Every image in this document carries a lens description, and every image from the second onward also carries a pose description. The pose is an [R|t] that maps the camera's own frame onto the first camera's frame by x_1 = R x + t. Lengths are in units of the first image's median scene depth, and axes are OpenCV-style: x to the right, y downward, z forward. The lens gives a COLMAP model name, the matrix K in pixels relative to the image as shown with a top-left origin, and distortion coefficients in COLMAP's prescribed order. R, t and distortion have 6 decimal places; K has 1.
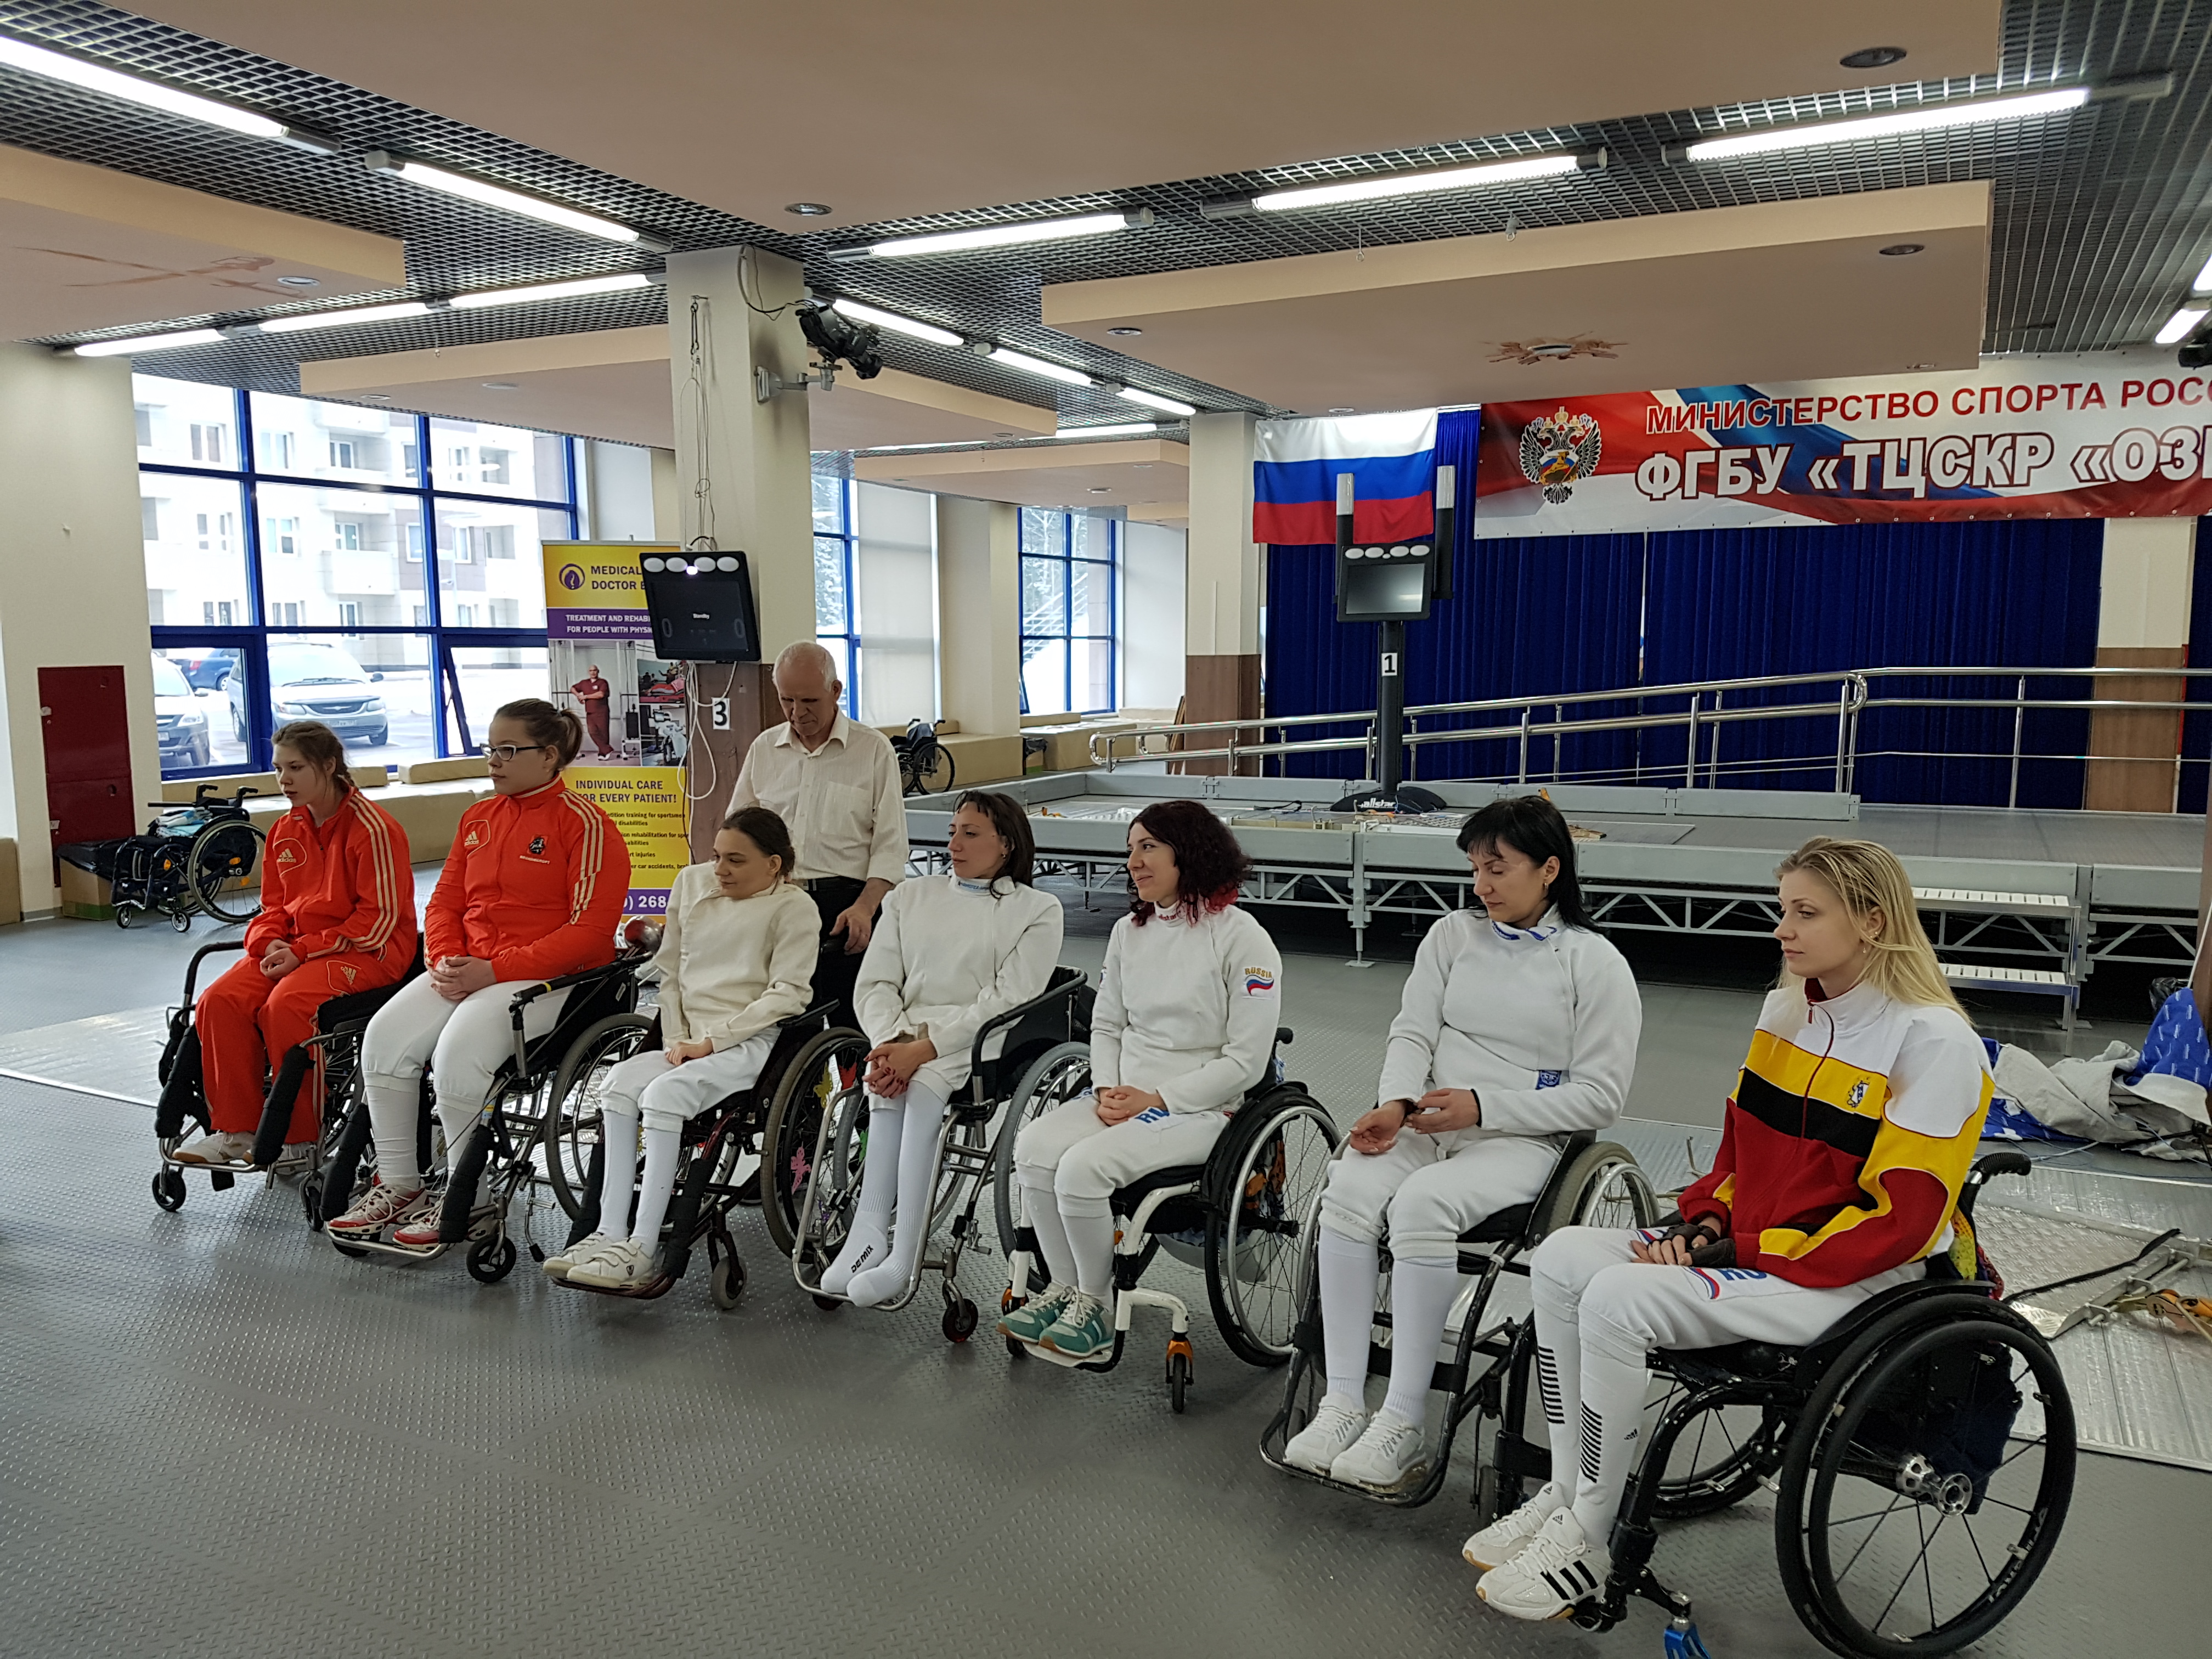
lens RADIAL K [[1721.9, 0, 1040.2], [0, 1721.9, 892.4], [0, 0, 1]] dist [0.043920, -0.097157]
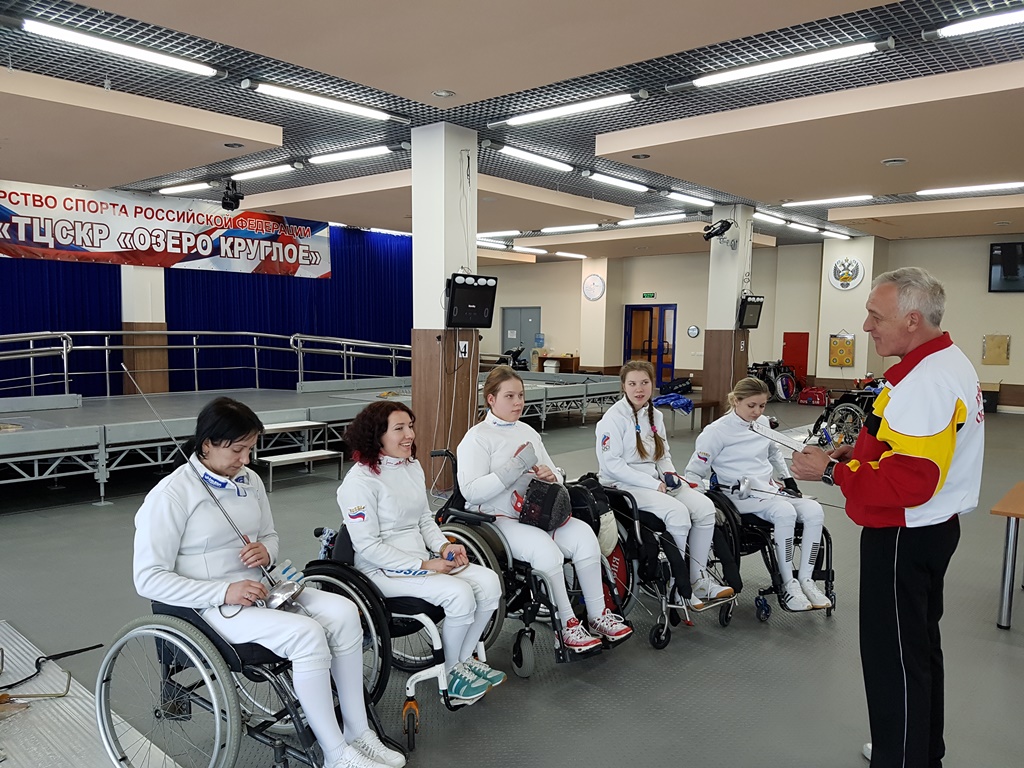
lens RADIAL K [[786.4, 0, 513.0], [0, 786.4, 414.0], [0, 0, 1]] dist [0.077696, -0.155516]
pose [[0.220455, -0.098336, 0.970427, -0.296905], [0.124512, 0.989603, 0.071993, -0.035302], [-0.967417, 0.104959, 0.230407, 0.286712]]
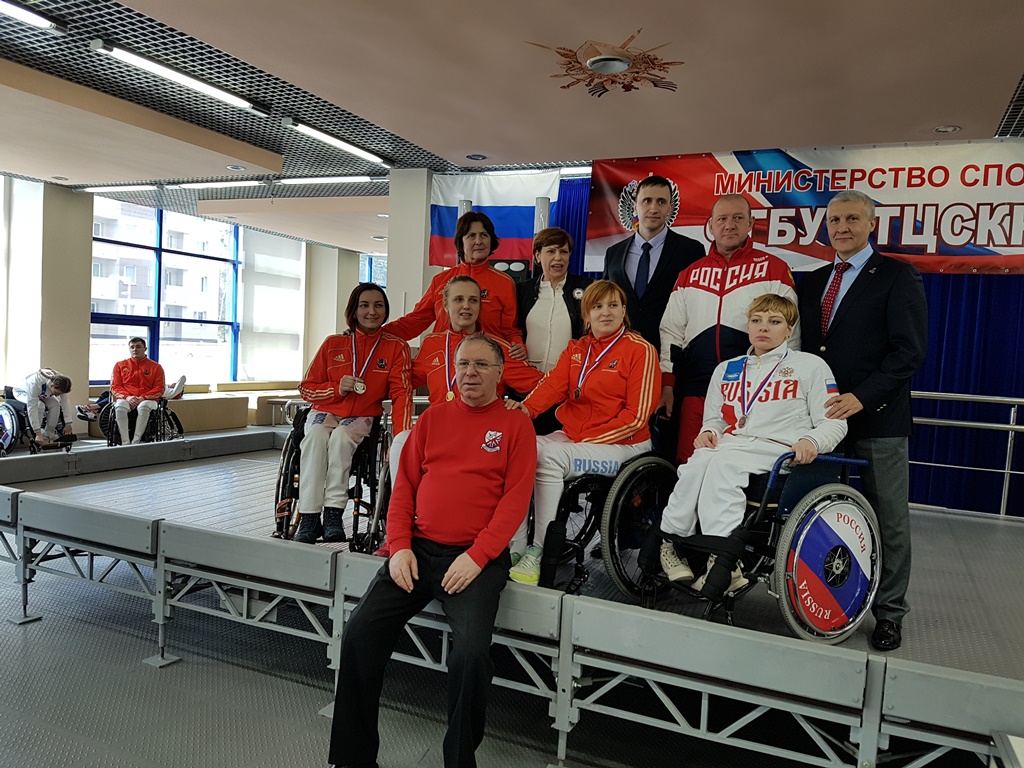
lens RADIAL K [[784.7, 0, 500.5], [0, 784.7, 401.1], [0, 0, 1]] dist [0.060841, -0.124978]
pose [[0.997404, 0.059138, 0.041089, 0.193208], [-0.055943, 0.995615, -0.074971, -0.067339], [-0.045342, 0.072478, 0.996339, 0.476381]]
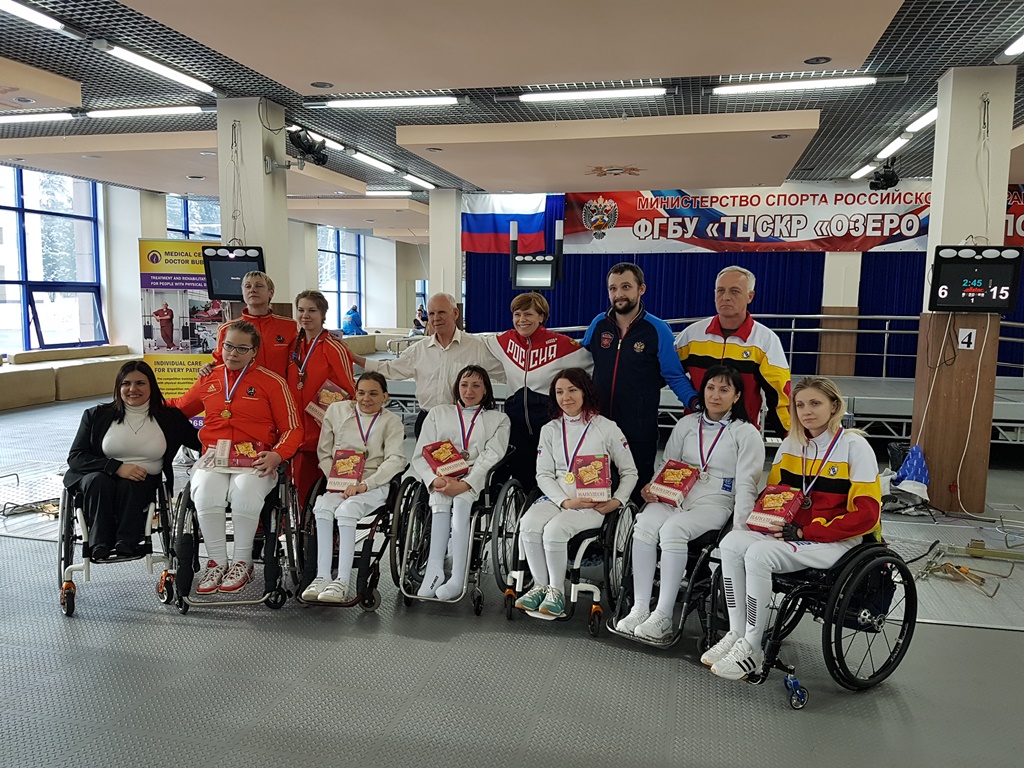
lens RADIAL K [[827.0, 0, 494.8], [0, 827.0, 406.8], [0, 0, 1]] dist [0.227686, -0.484706]
pose [[0.970529, -0.010830, 0.240742, -0.104460], [0.014350, 0.999814, -0.012873, 0.003876], [-0.240558, 0.015948, 0.970504, -0.015487]]
